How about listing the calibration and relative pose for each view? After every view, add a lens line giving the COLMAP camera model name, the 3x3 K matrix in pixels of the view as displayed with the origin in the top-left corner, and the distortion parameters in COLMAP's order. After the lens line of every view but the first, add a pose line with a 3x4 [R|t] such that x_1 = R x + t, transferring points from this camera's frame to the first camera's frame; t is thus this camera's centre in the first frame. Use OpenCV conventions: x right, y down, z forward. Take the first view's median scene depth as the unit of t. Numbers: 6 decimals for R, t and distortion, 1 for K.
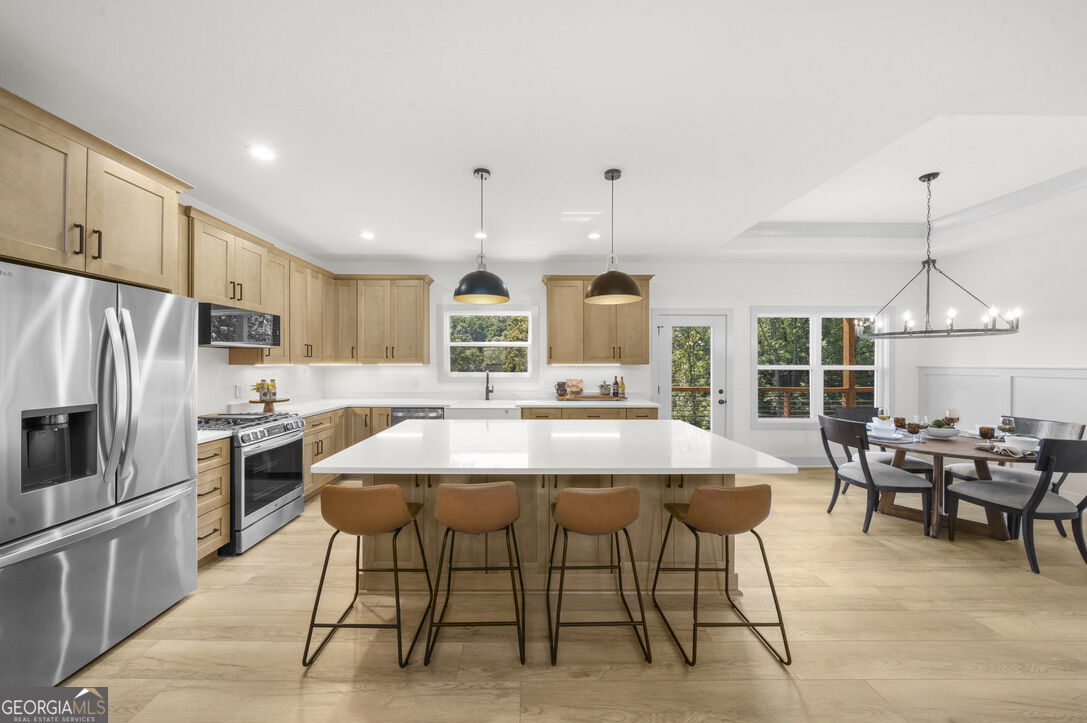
lens RADIAL K [[375.9, 0, 526.7], [0, 375.9, 366.9], [0, 0, 1]] dist [-0.006335, 0.000239]
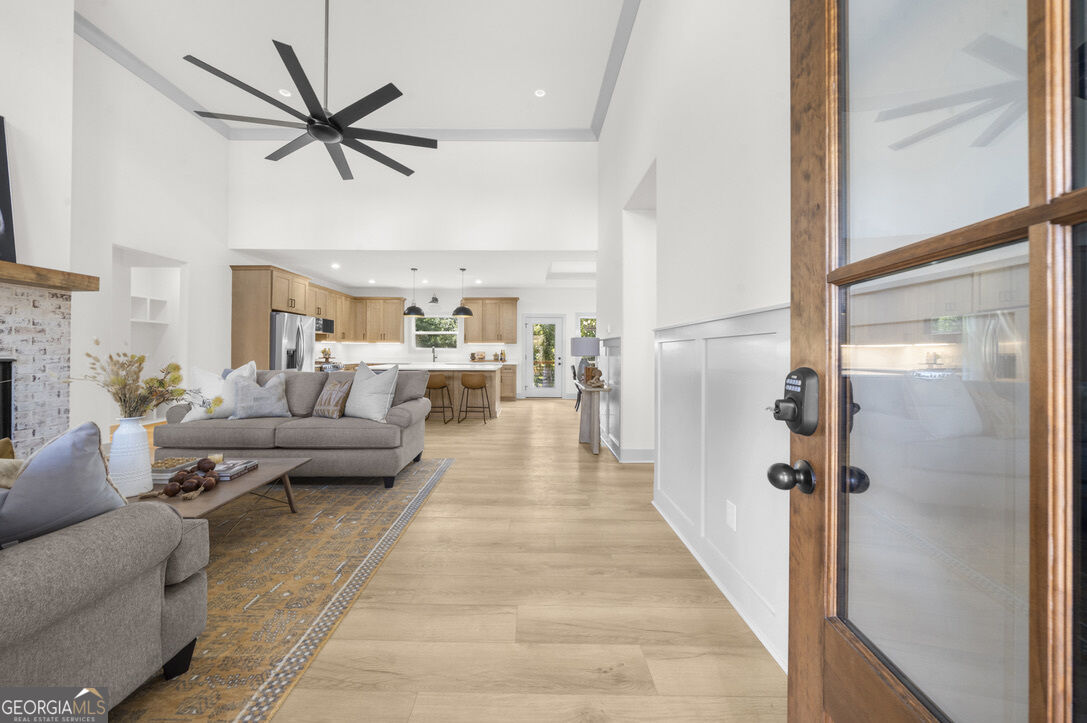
lens RADIAL K [[375.9, 0, 527.0], [0, 375.9, 349.5], [0, 0, 1]] dist [-0.006335, 0.000239]
pose [[0.999977, 0.002750, -0.006194, 0.519782], [-0.002851, 0.999862, -0.016364, 0.074501], [0.006148, 0.016381, 0.999847, -1.236392]]
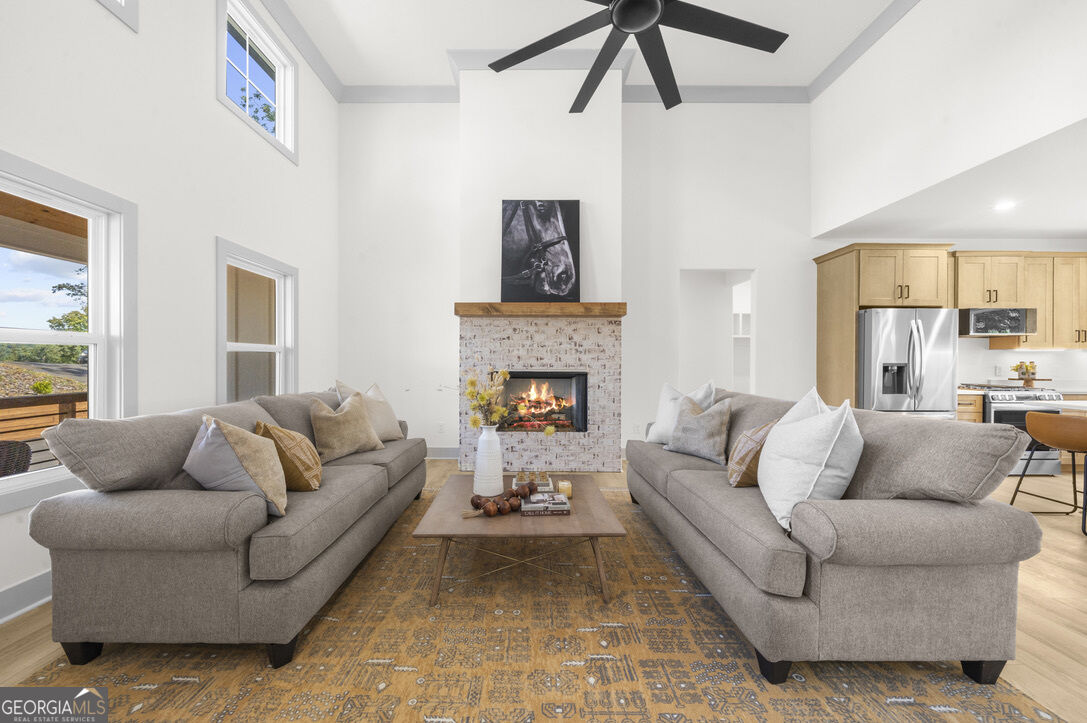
lens RADIAL K [[403.2, 0, 536.2], [0, 403.2, 363.7], [0, 0, 1]] dist [-0.003202, -0.000209]
pose [[0.003991, -0.002584, -0.999989, 0.604944], [-0.013116, 0.999911, -0.002636, 0.065384], [0.999906, 0.013127, 0.003957, -0.596841]]
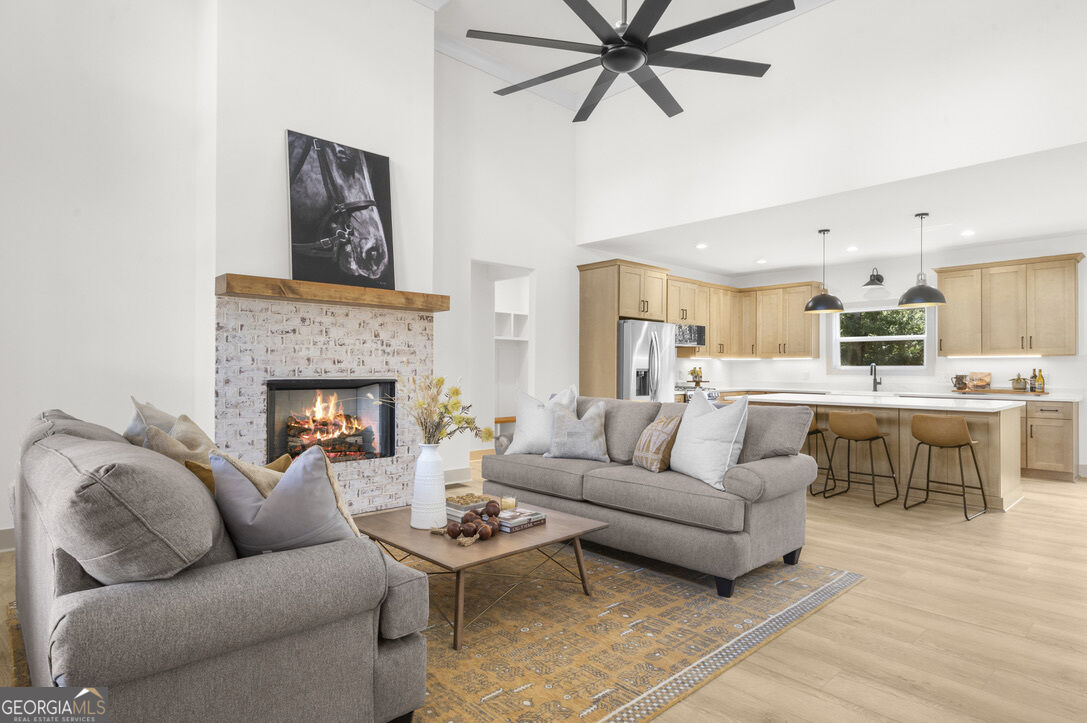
lens RADIAL K [[586.9, 0, 535.5], [0, 586.9, 364.2], [0, 0, 1]] dist [0.001870, 0.000844]
pose [[0.680375, -0.005361, -0.732844, 0.626195], [-0.010781, 0.999792, -0.017322, 0.069953], [0.732785, 0.019686, 0.680176, -1.130494]]
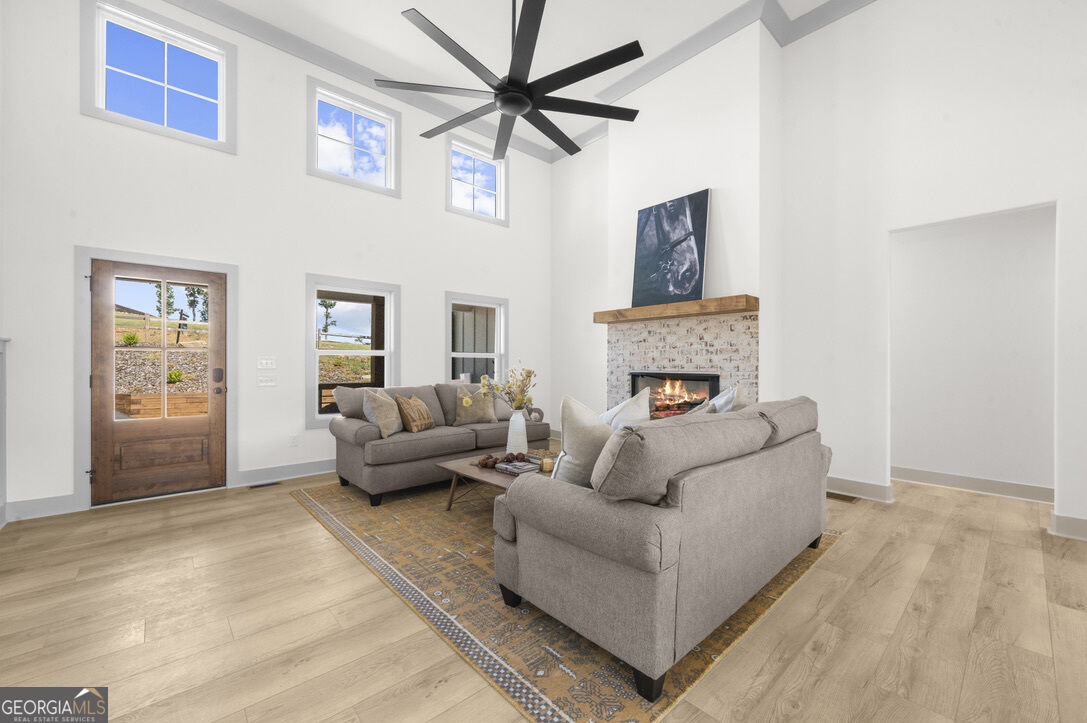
lens RADIAL K [[437.5, 0, 531.9], [0, 437.5, 362.8], [0, 0, 1]] dist [0.001420, 0.000165]
pose [[-0.751021, -0.008439, -0.660224, 0.565128], [-0.012498, 0.999921, 0.001436, 0.058325], [0.660160, 0.009330, -0.751067, 0.114181]]
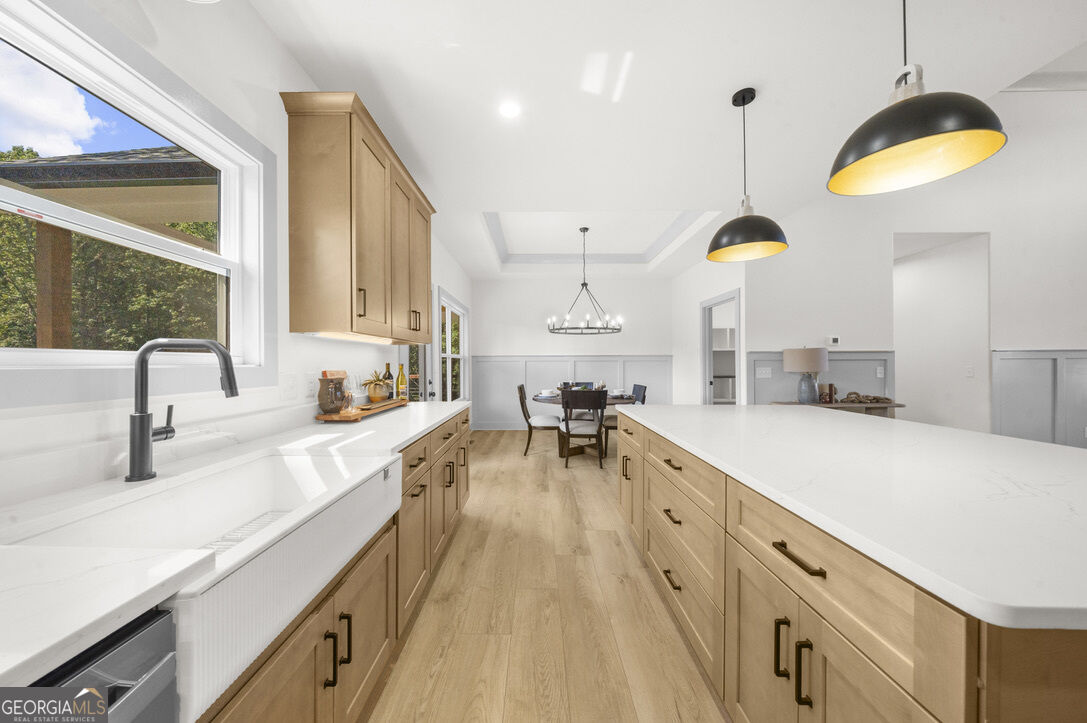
lens RADIAL K [[375.9, 0, 536.8], [0, 375.9, 364.5], [0, 0, 1]] dist [-0.006335, 0.000239]
pose [[0.016426, -0.003813, 0.999858, -0.425418], [0.017257, 0.999845, 0.003530, 0.038661], [-0.999716, 0.017197, 0.016489, 1.063022]]
